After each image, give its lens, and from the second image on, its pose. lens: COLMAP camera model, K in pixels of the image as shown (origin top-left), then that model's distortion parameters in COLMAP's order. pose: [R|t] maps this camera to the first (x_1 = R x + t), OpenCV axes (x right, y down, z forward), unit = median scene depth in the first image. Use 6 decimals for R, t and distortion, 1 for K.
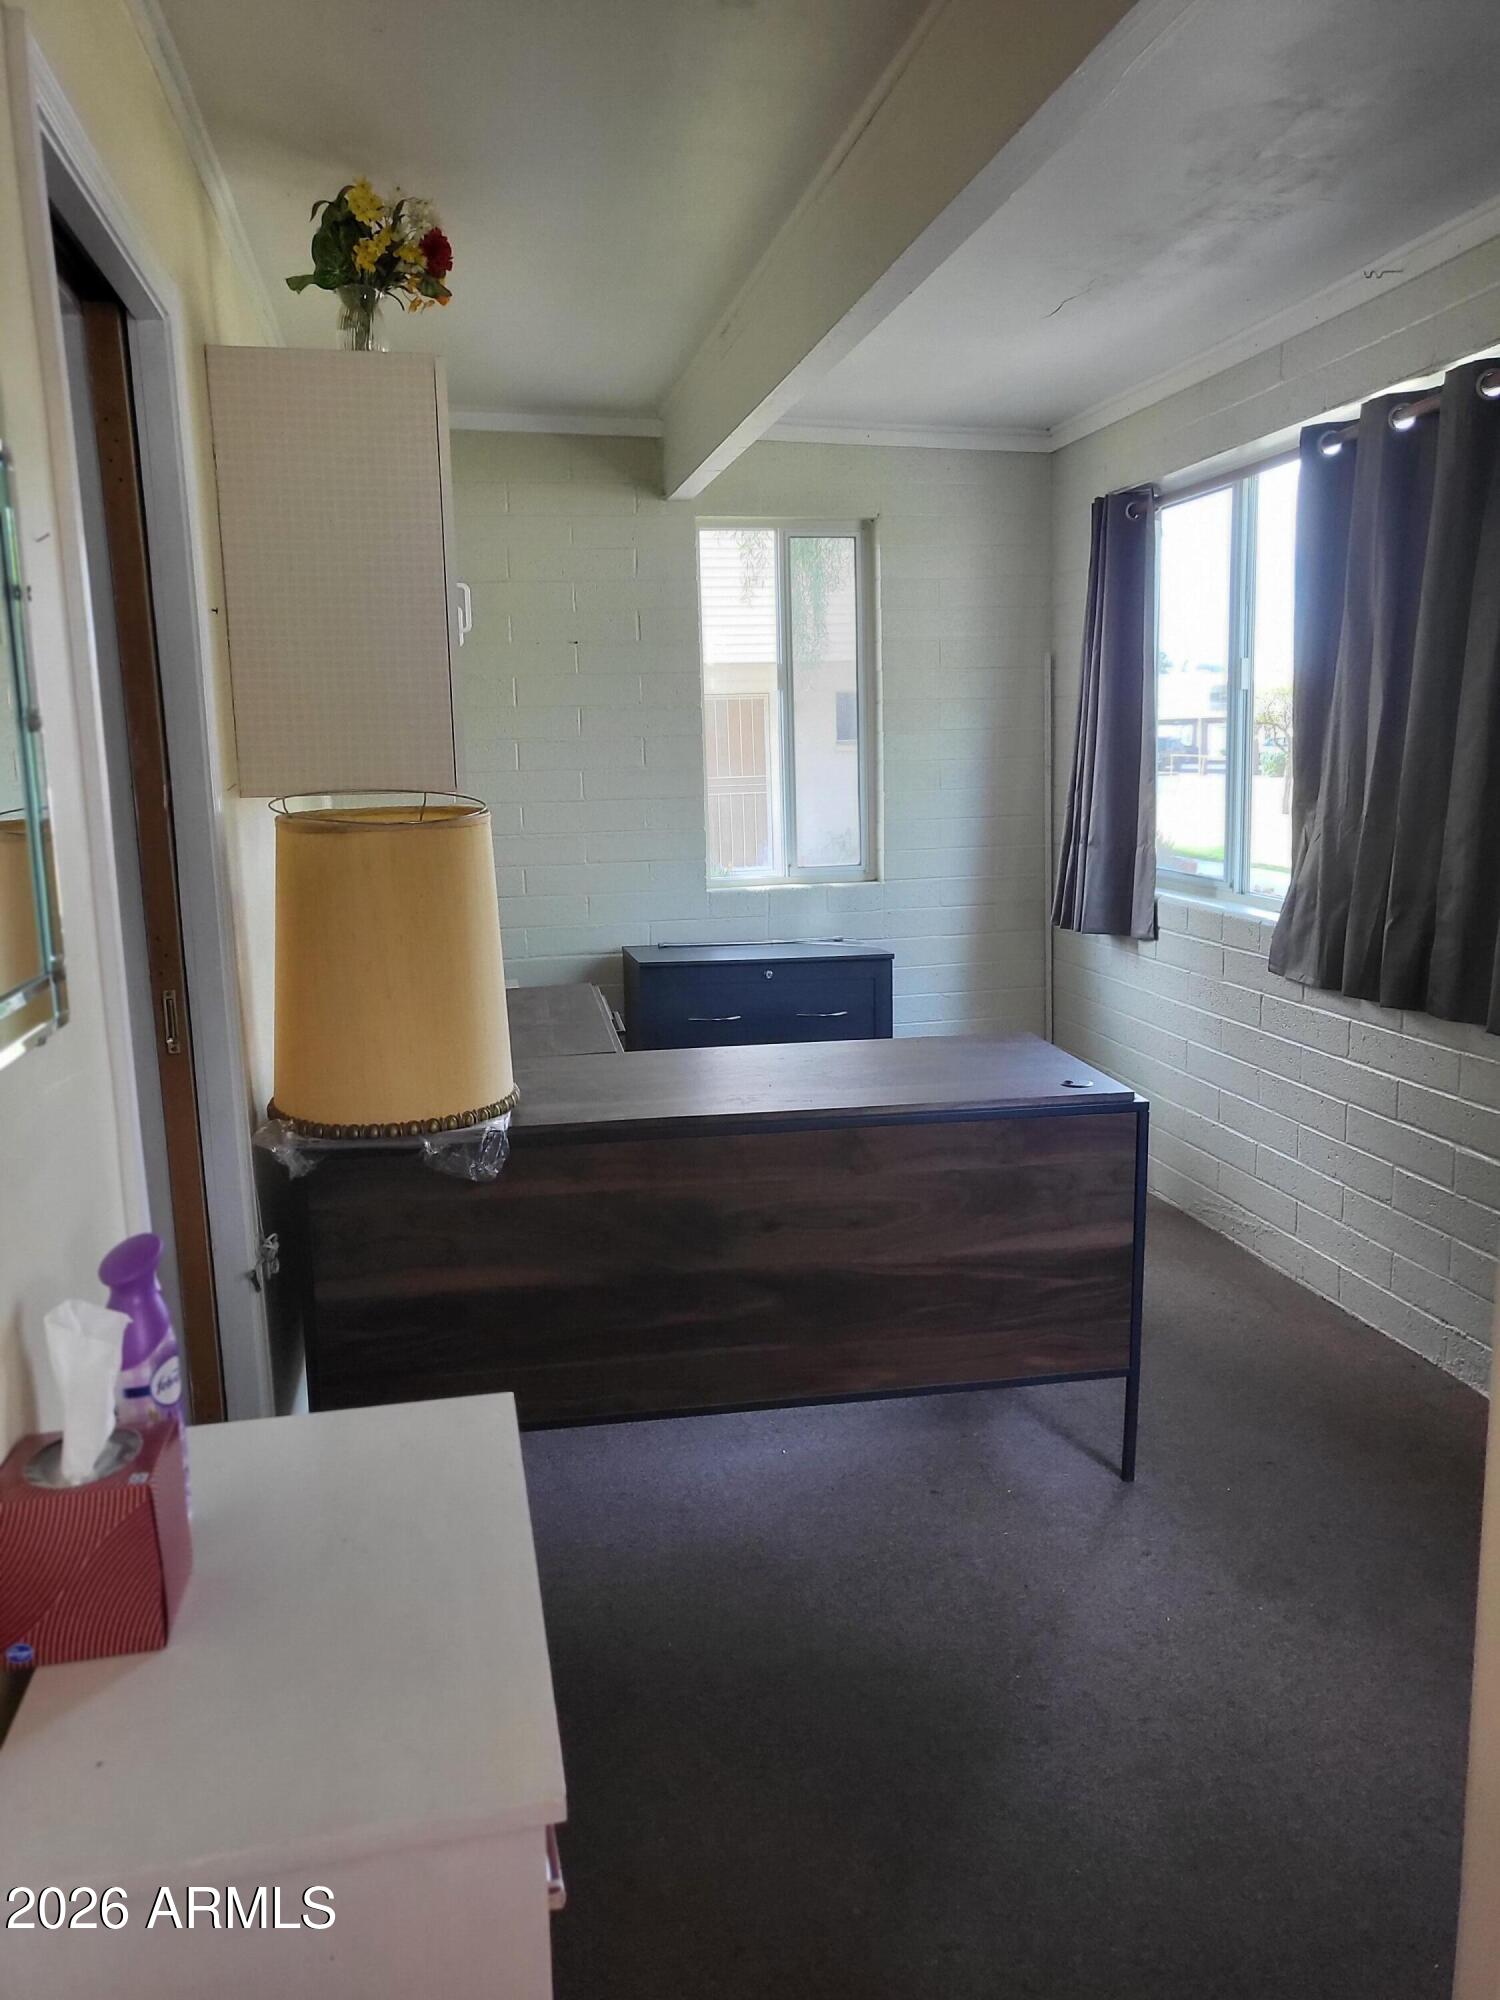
lens RADIAL K [[1501.6, 0, 750.0], [0, 1501.6, 1000.0], [0, 0, 1]] dist [-0.000929, -0.002533]
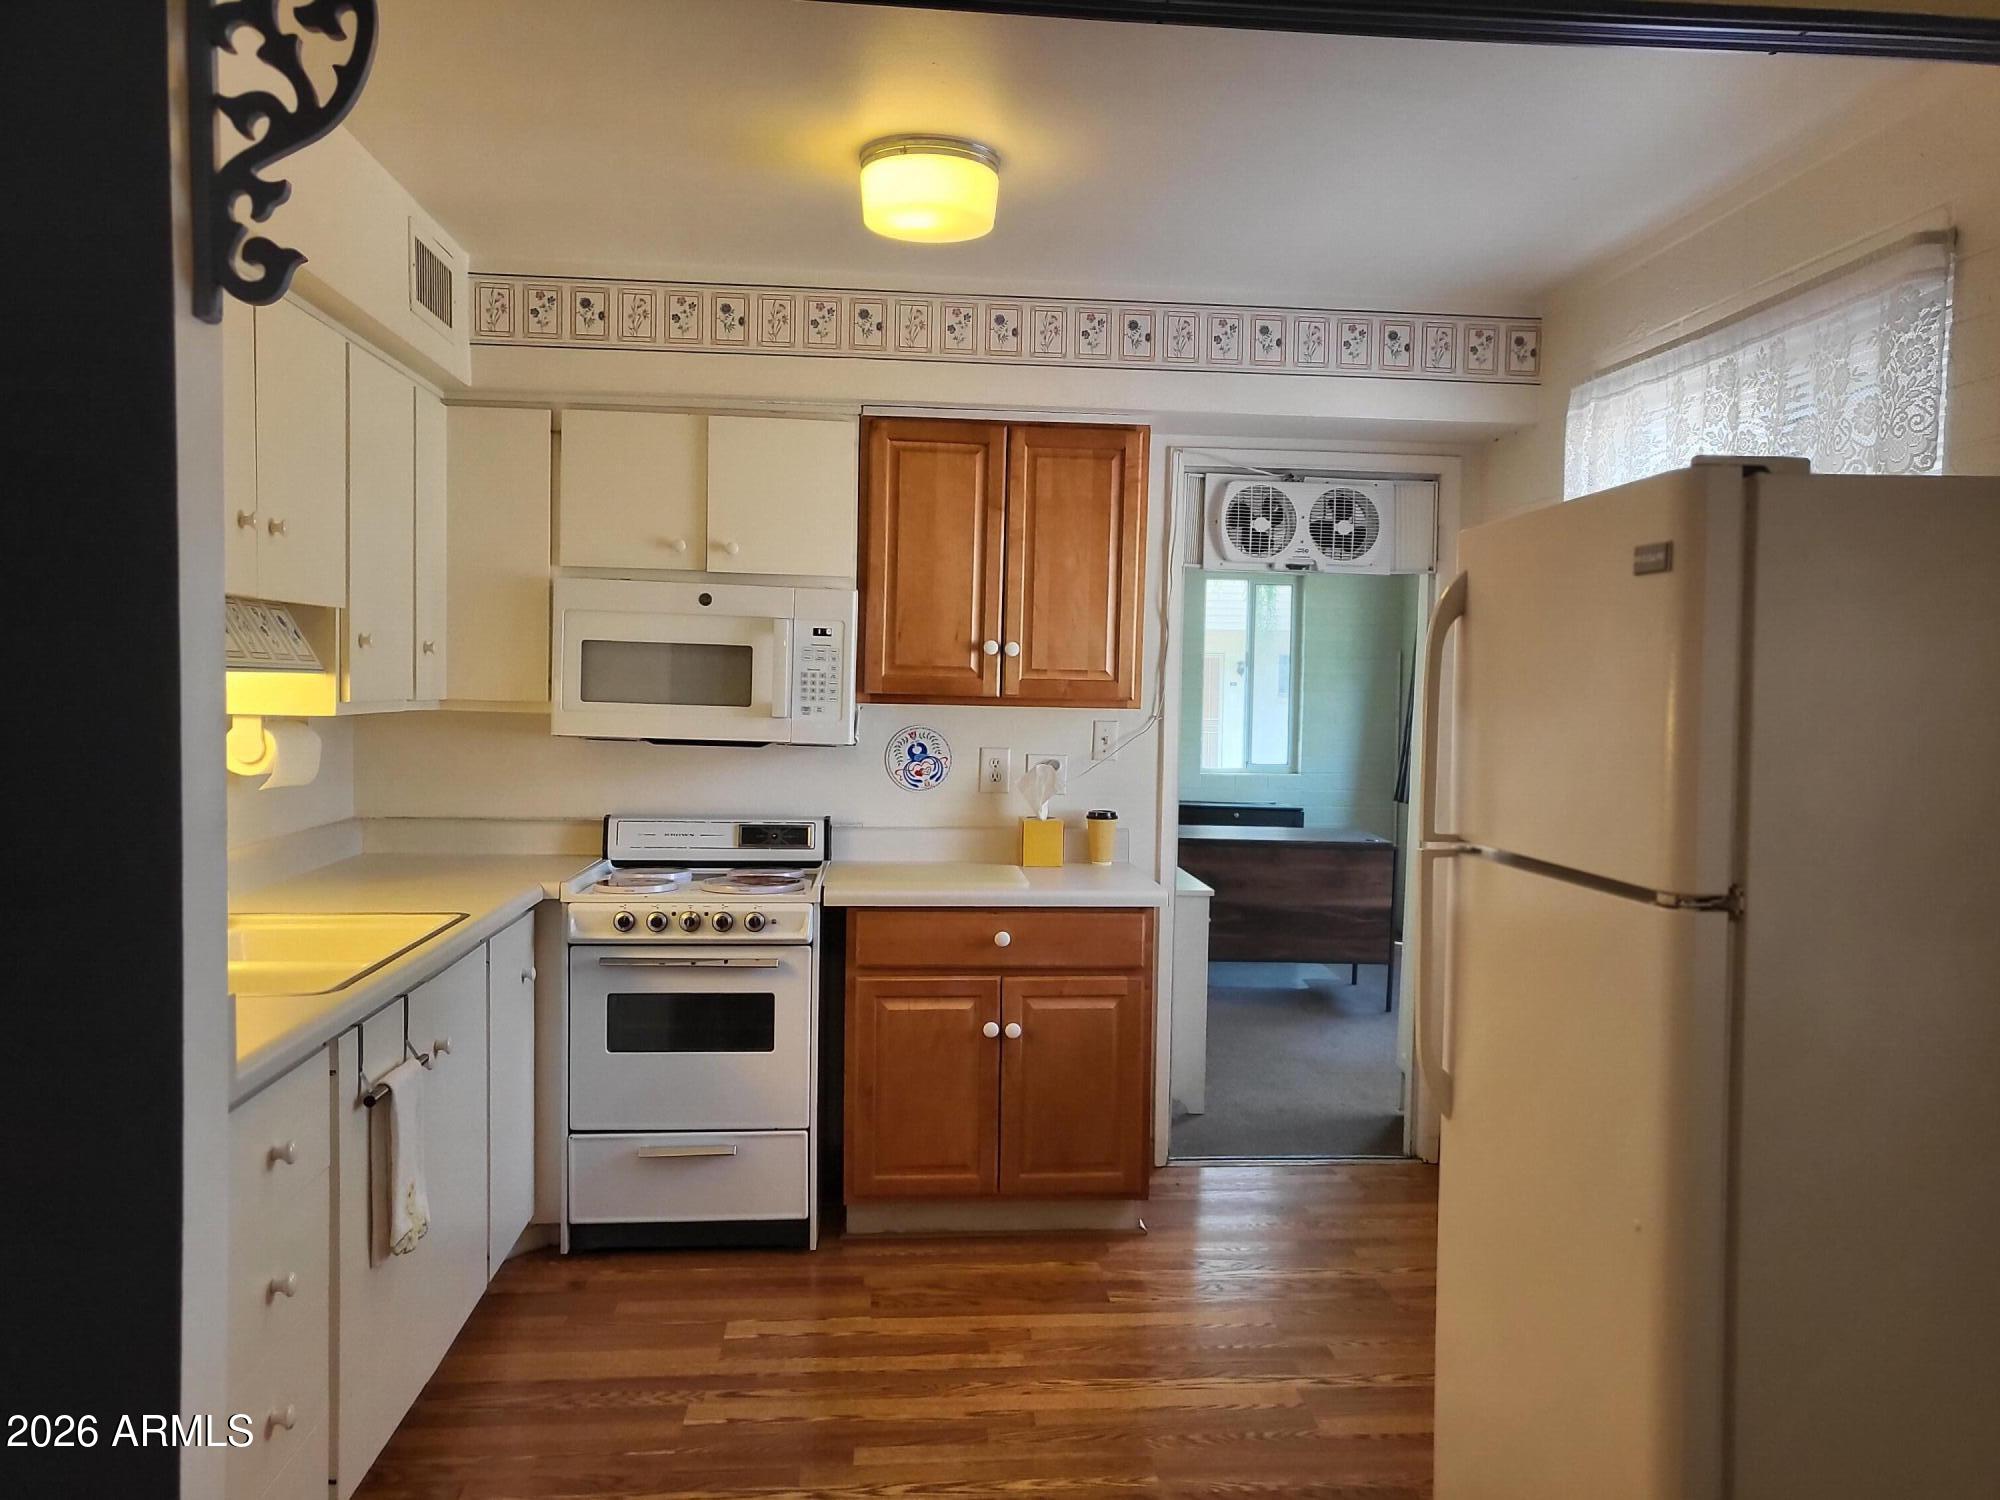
lens RADIAL K [[1501.6, 0, 1004.0], [0, 1501.6, 765.2], [0, 0, 1]] dist [-0.000929, -0.002533]
pose [[0.990624, 0.049954, -0.127155, -0.039036], [-0.064290, 0.991709, -0.111264, 0.147147], [0.120543, 0.118395, 0.985623, -0.882393]]
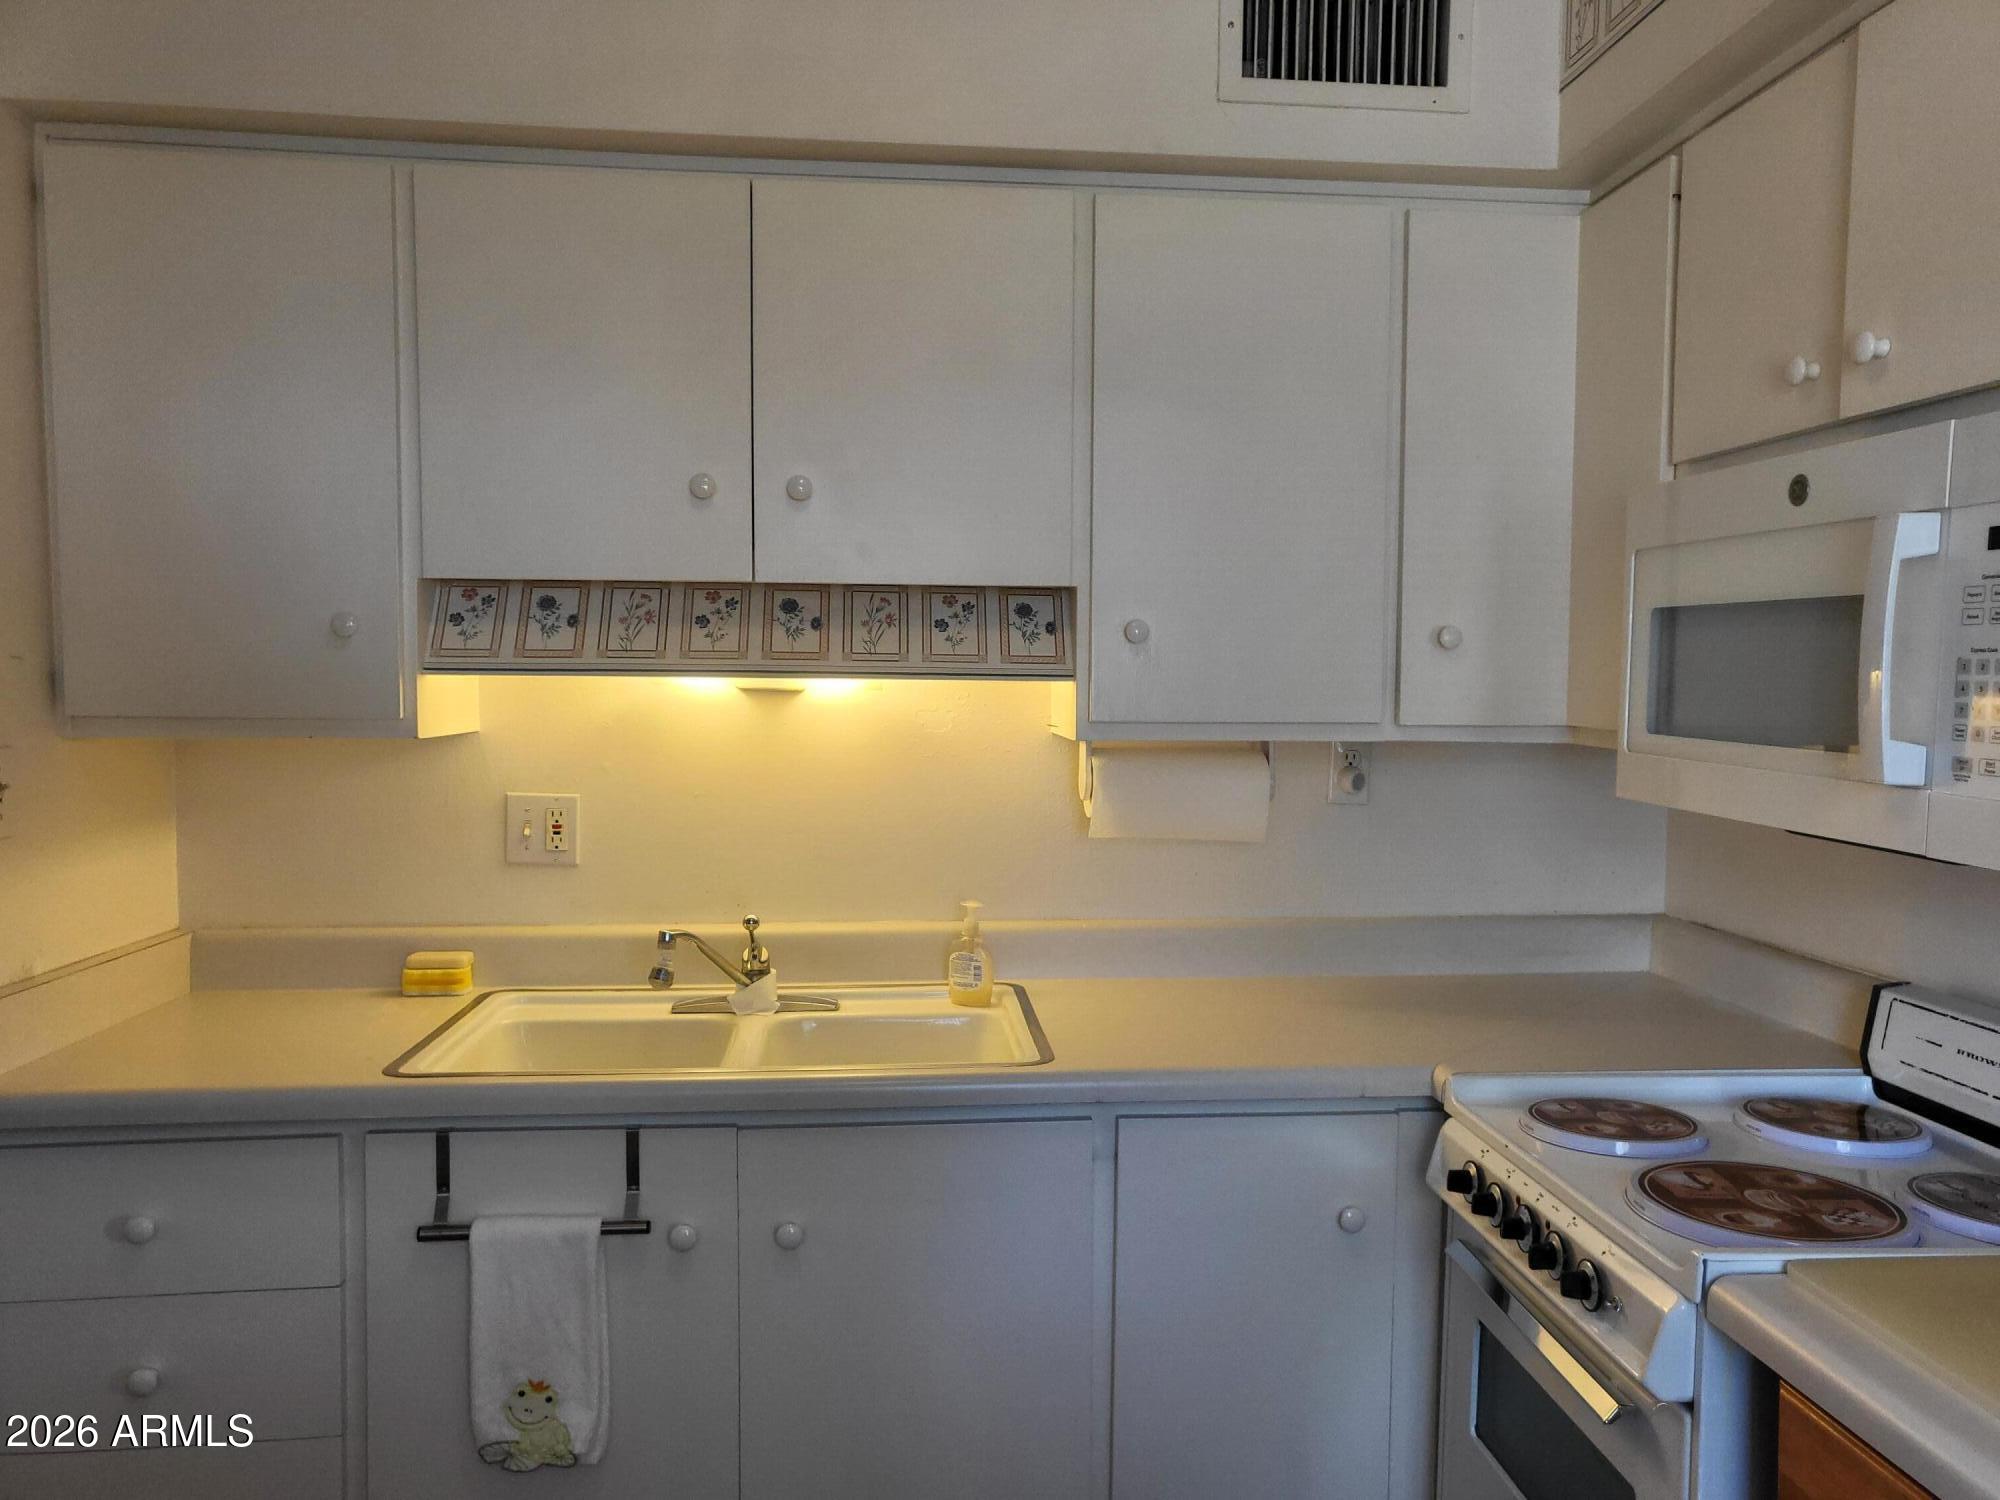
lens RADIAL K [[1501.6, 0, 1004.0], [0, 1501.6, 765.2], [0, 0, 1]] dist [-0.000929, -0.002533]
pose [[-0.136240, 0.080169, -0.987427, 0.057092], [-0.170299, 0.979988, 0.103062, 0.029358], [0.975929, 0.182199, -0.119861, -0.206196]]
